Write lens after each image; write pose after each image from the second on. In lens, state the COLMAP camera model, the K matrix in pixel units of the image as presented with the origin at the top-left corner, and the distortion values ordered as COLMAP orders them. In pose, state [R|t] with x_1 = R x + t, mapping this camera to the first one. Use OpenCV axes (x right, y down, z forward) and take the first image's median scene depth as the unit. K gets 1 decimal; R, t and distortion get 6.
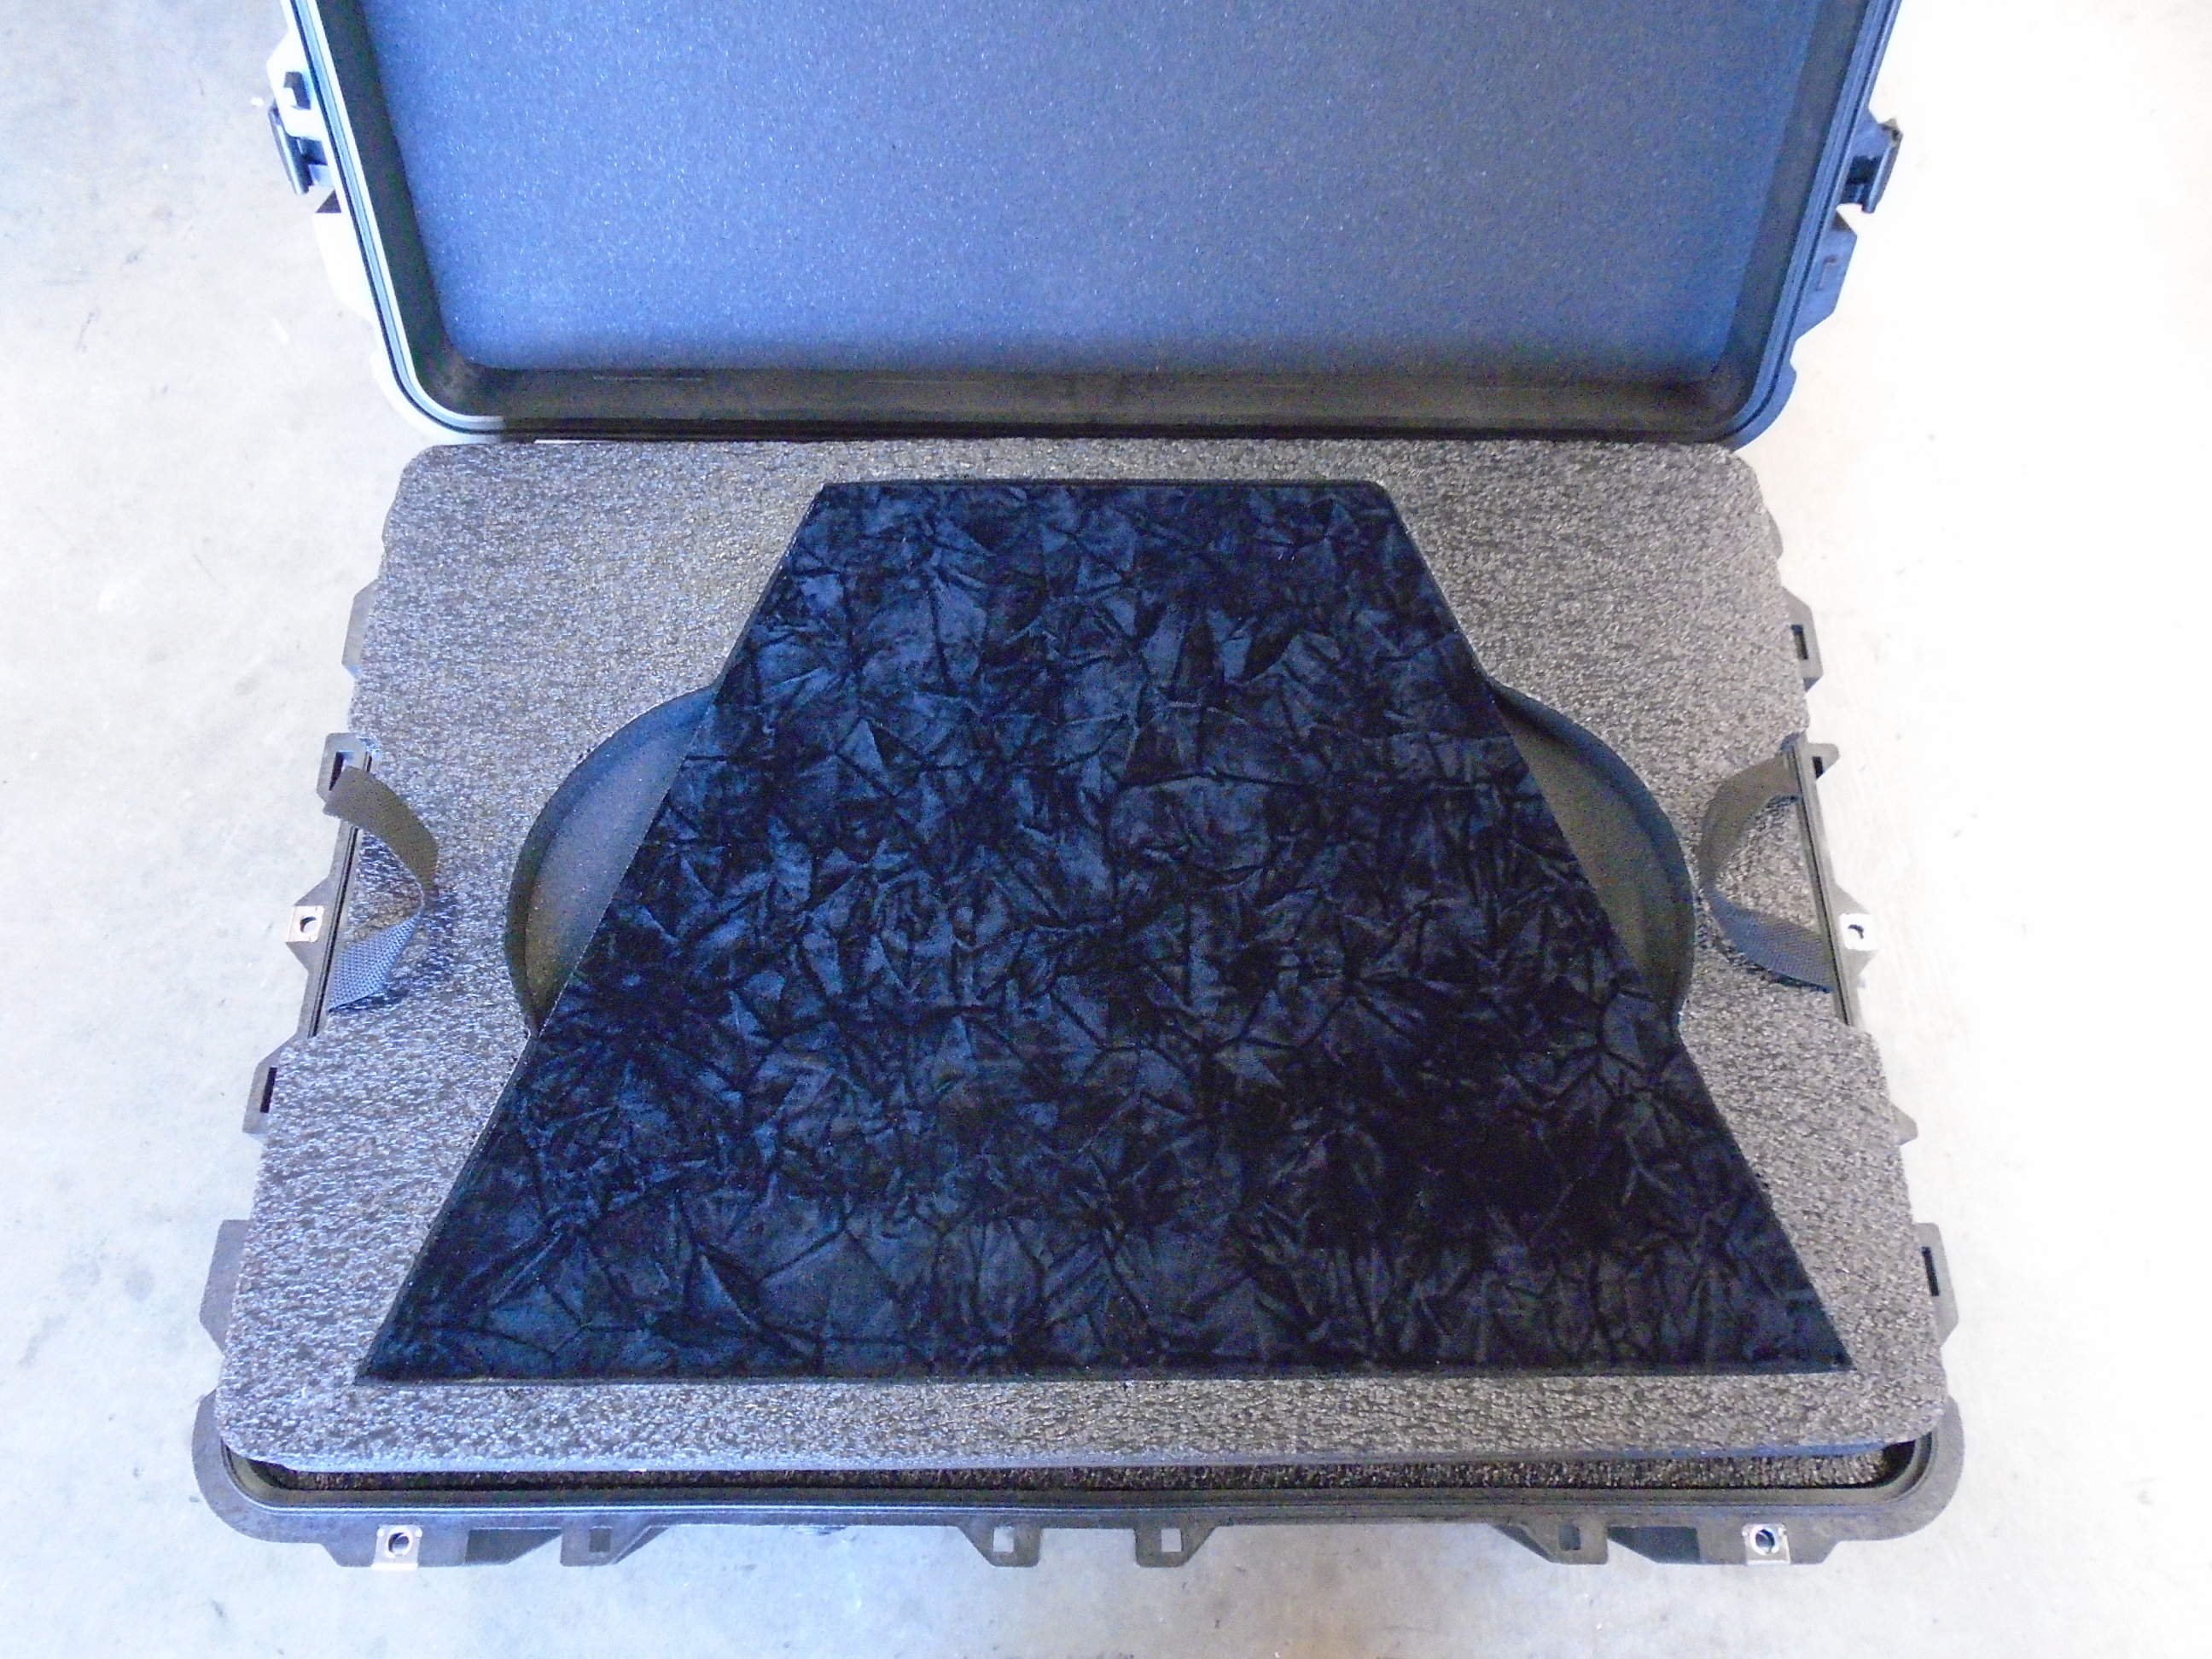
lens RADIAL K [[1690.5, 0, 1106.0], [0, 1690.5, 829.5], [0, 0, 1]] dist [-0.009585, -0.001015]
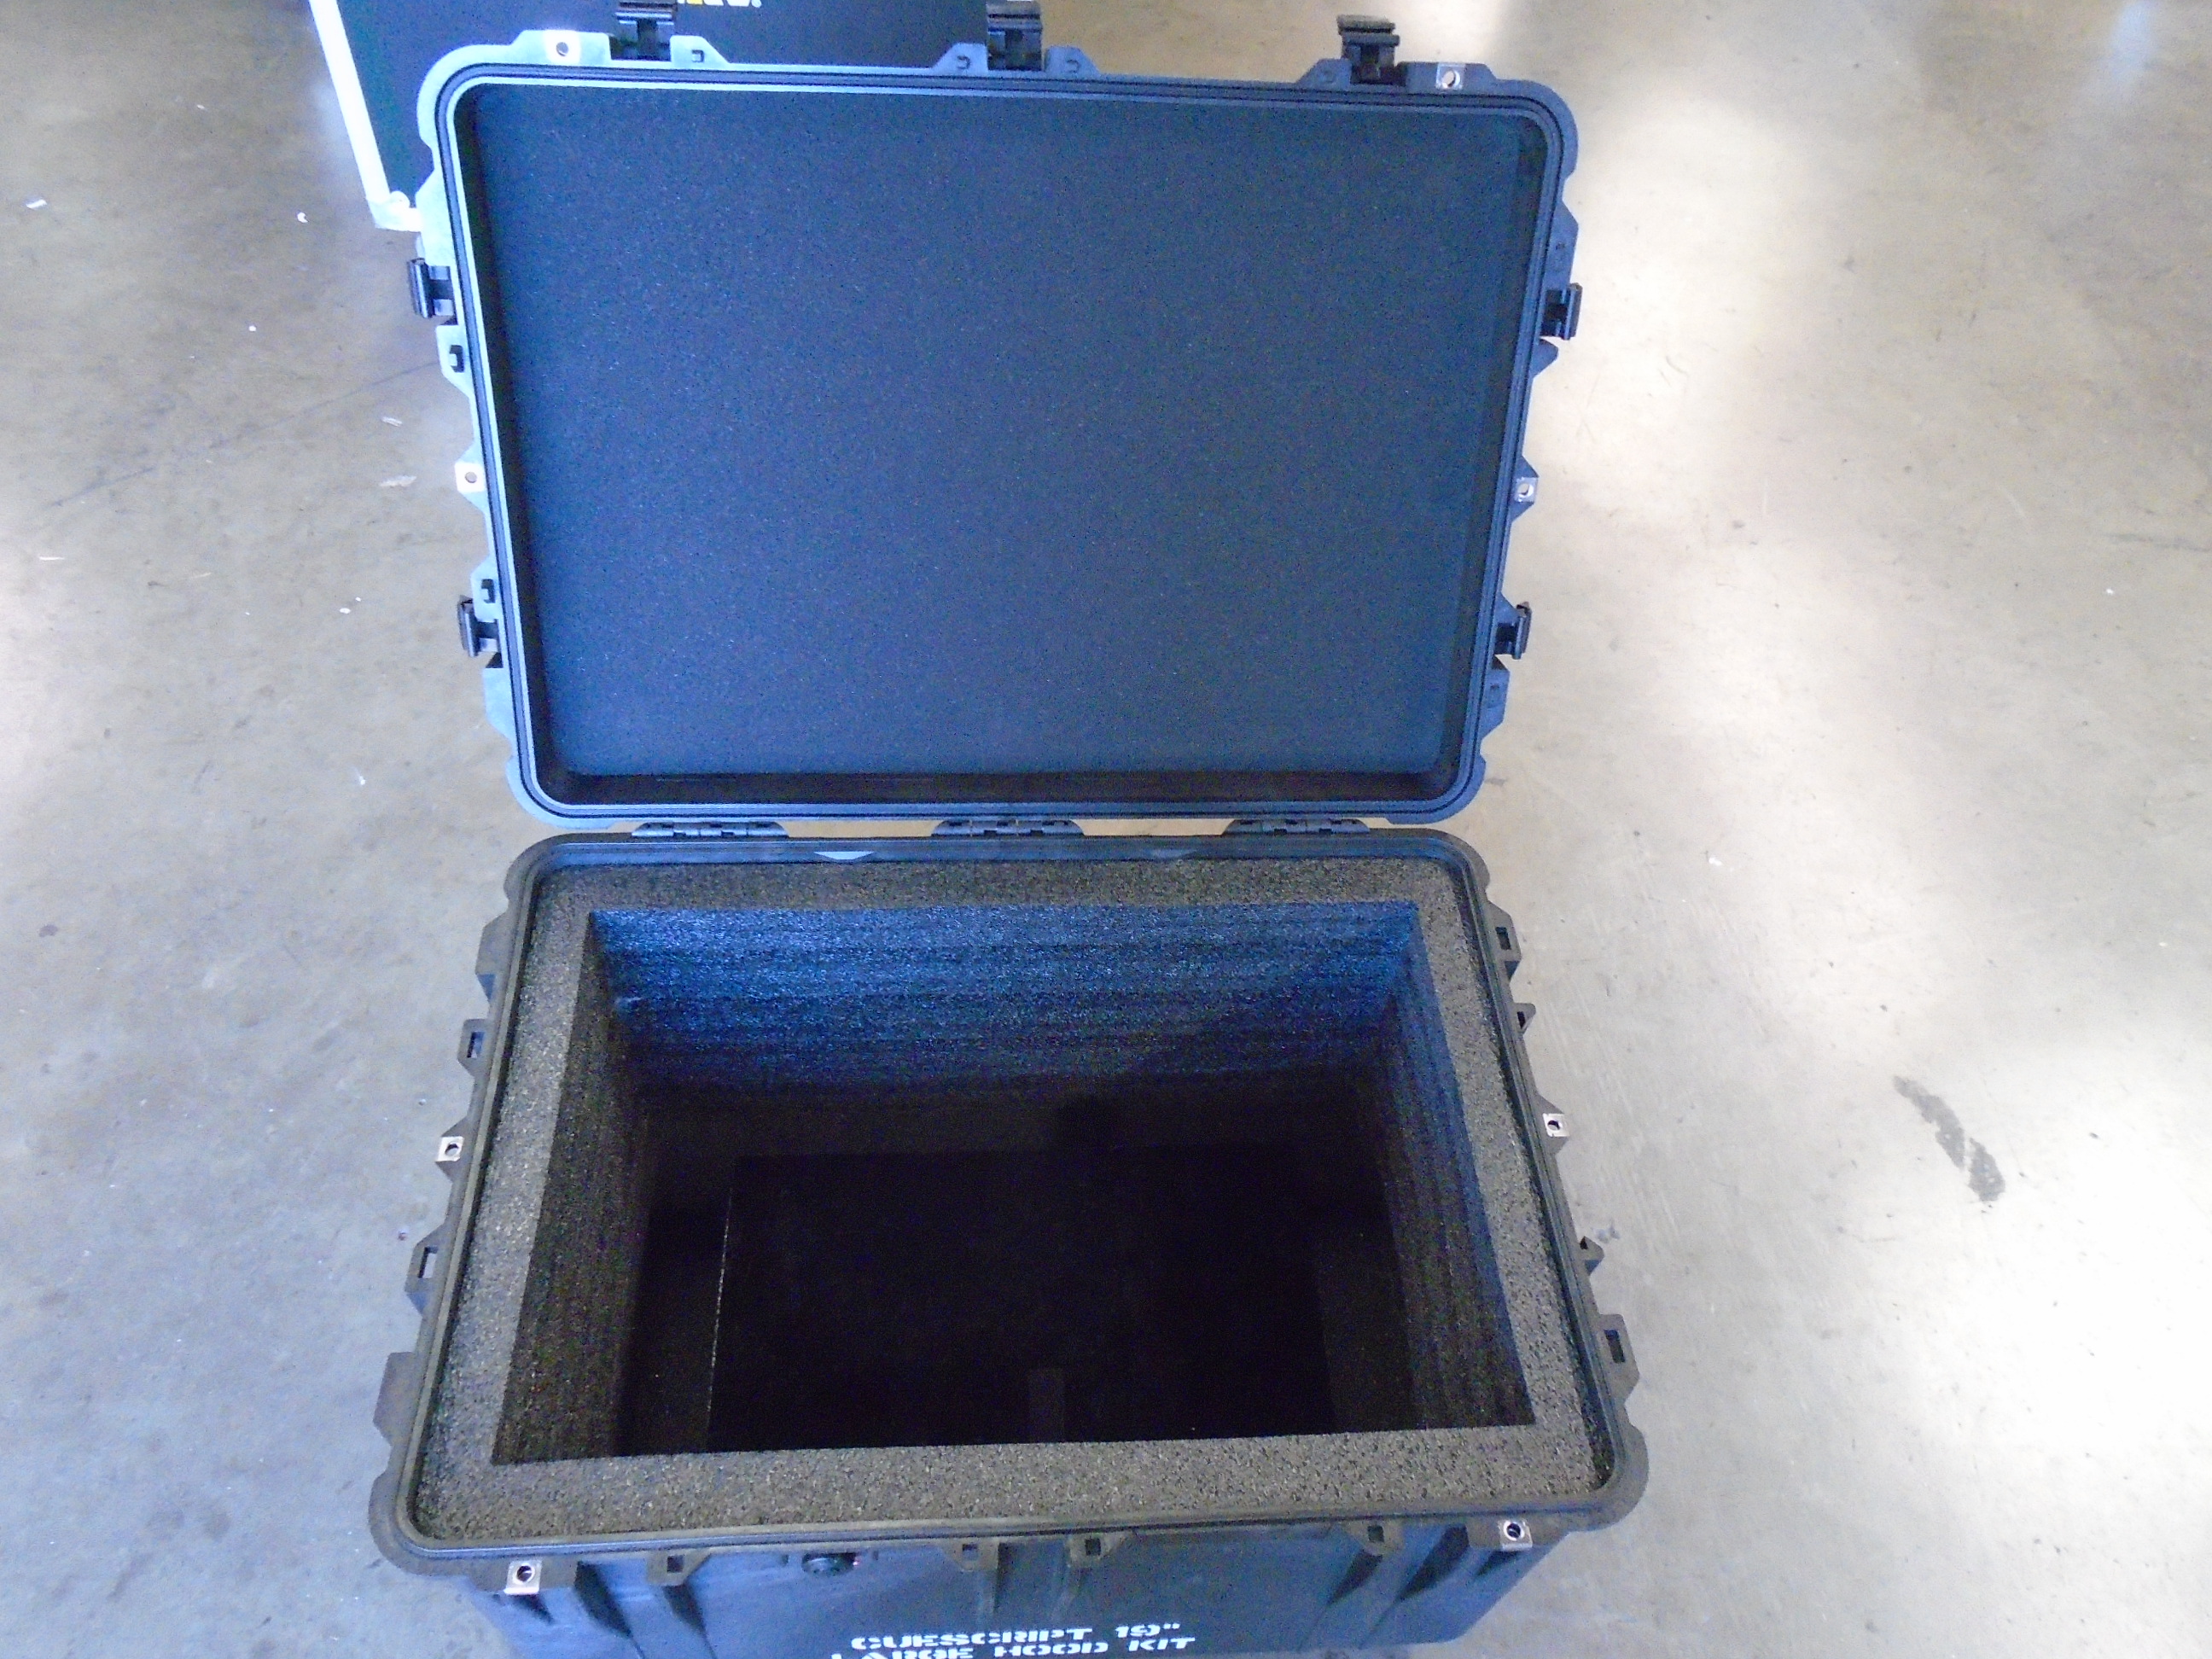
lens RADIAL K [[1690.5, 0, 1106.0], [0, 1690.5, 829.5], [0, 0, 1]] dist [-0.009585, -0.001015]
pose [[0.997324, -0.018300, 0.070778, -0.034378], [0.037463, 0.959314, -0.279845, 0.223654], [-0.062777, 0.281748, 0.957433, -0.453852]]
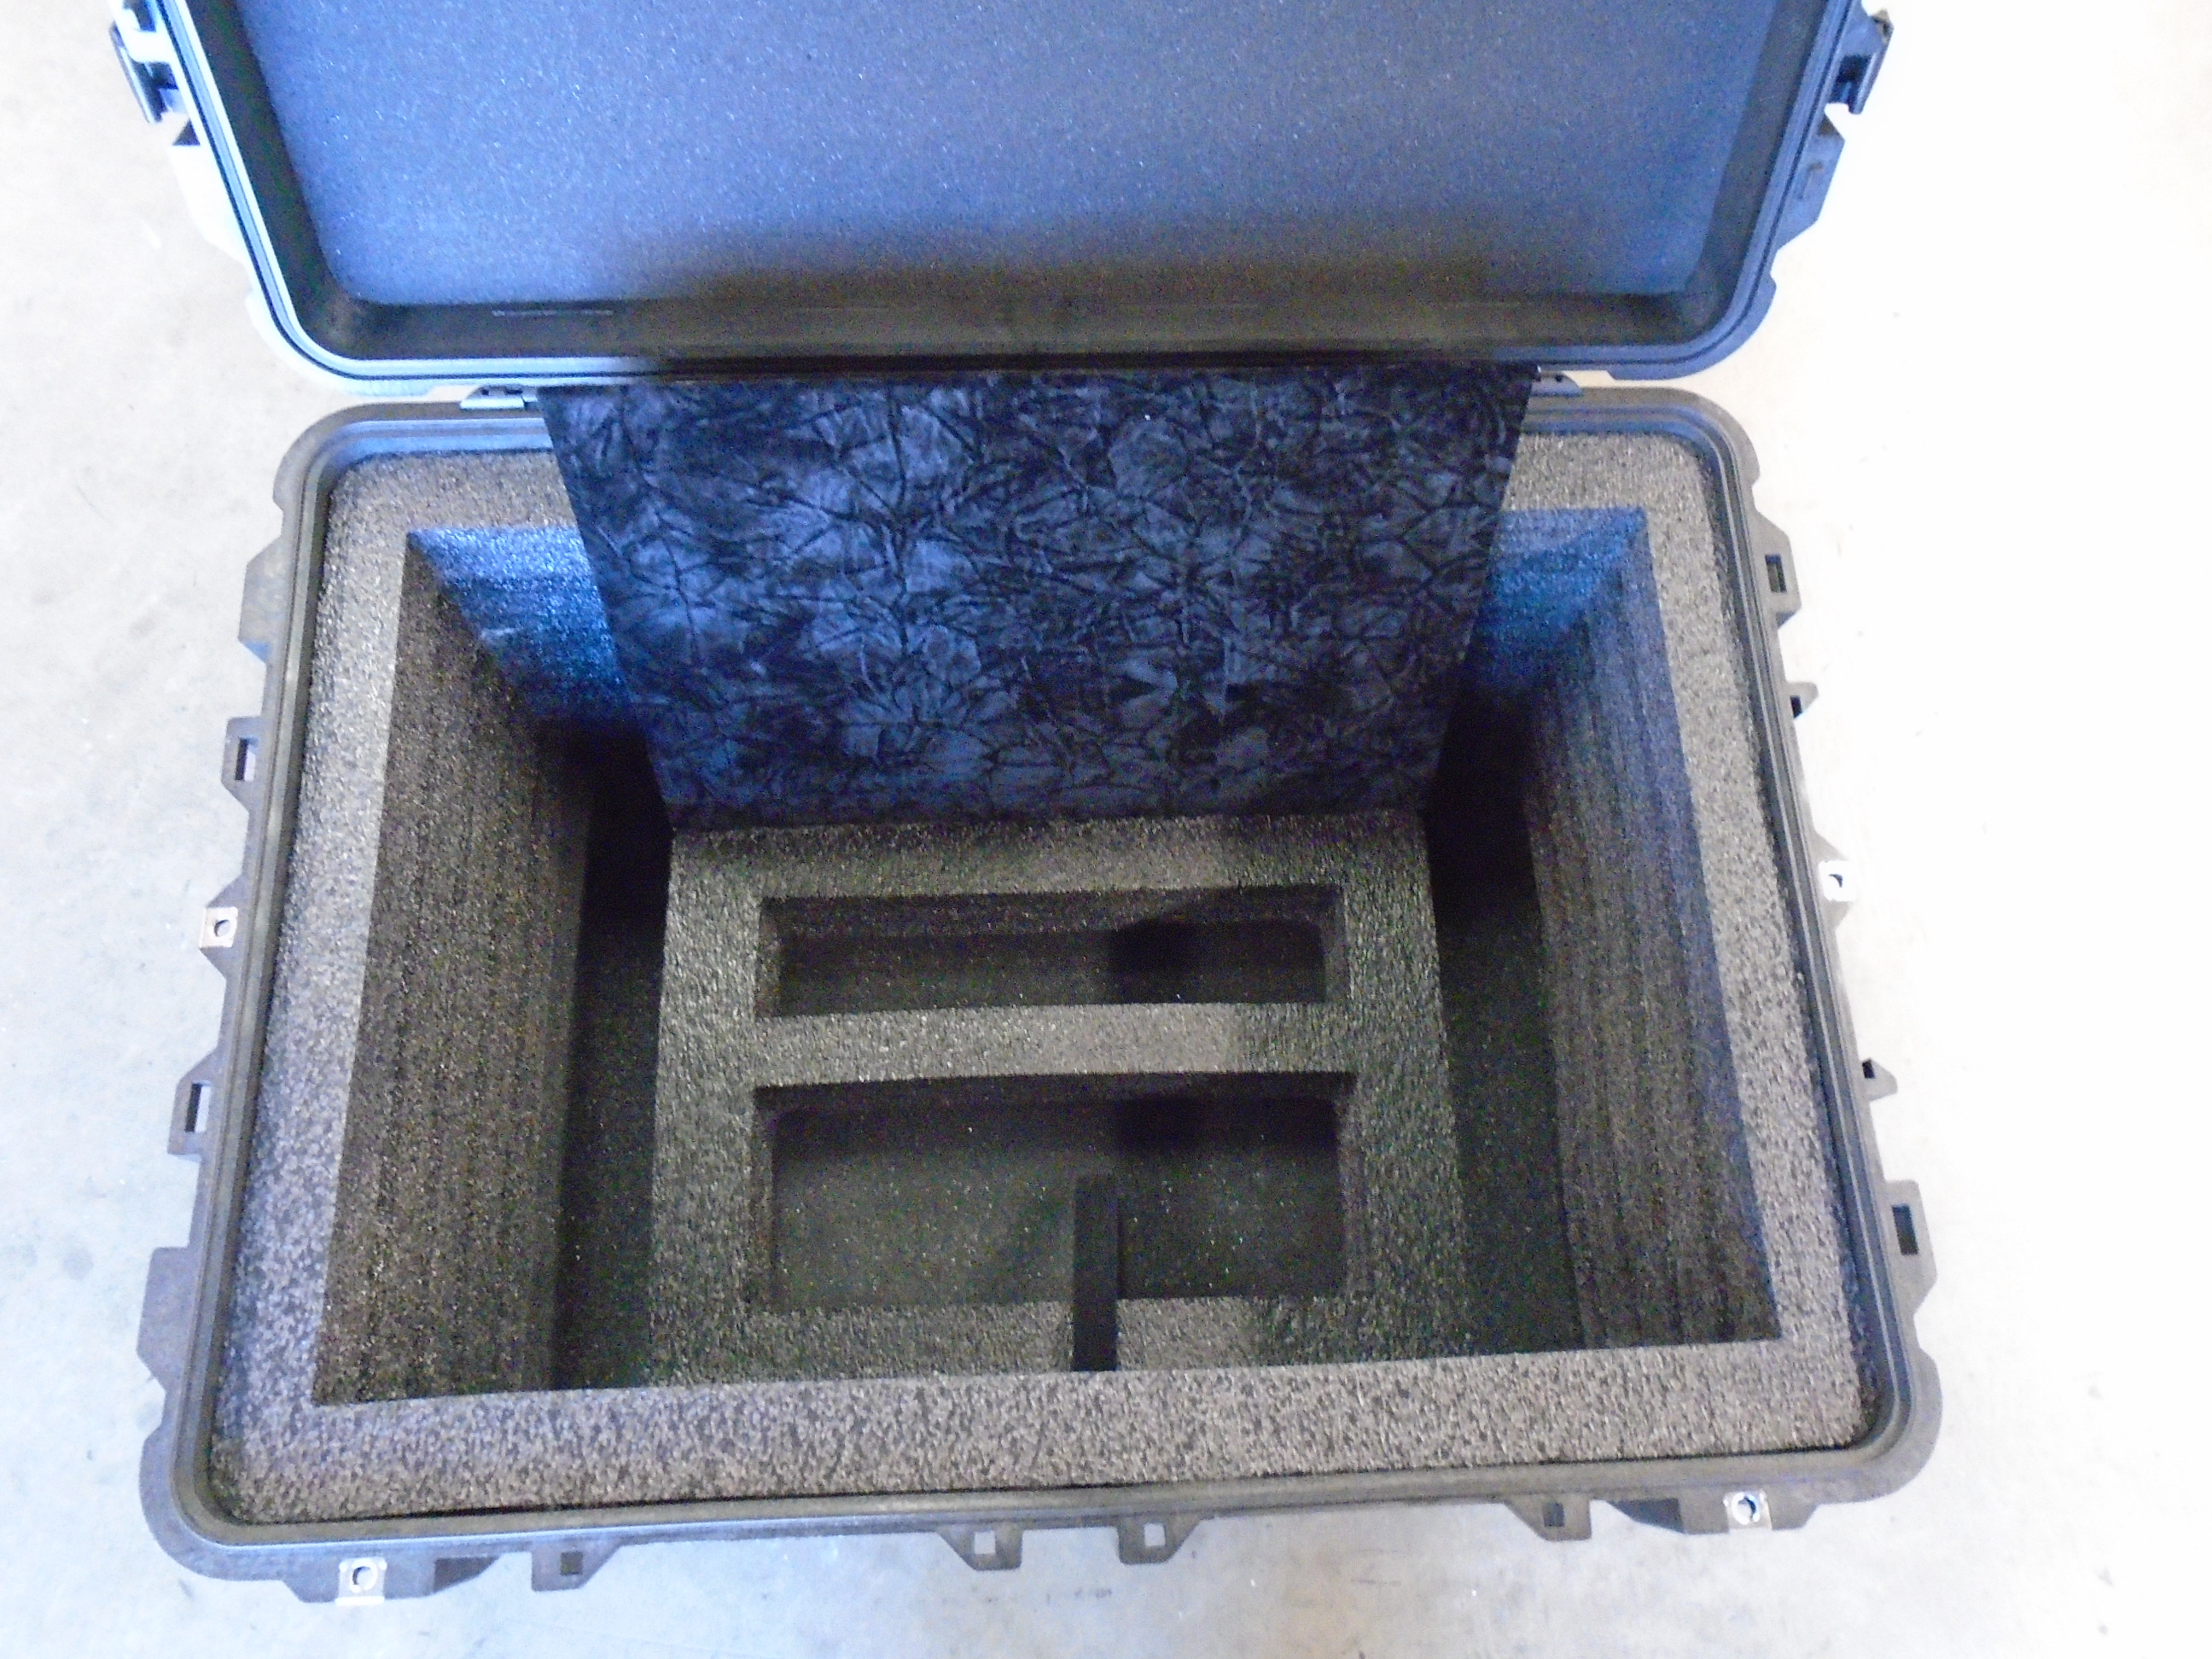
lens RADIAL K [[1690.5, 0, 1106.0], [0, 1690.5, 829.5], [0, 0, 1]] dist [-0.009585, -0.001015]
pose [[0.998959, -0.030757, 0.033694, -0.009460], [0.027491, 0.995246, 0.093430, -0.077237], [-0.036408, -0.092407, 0.995056, 0.051035]]
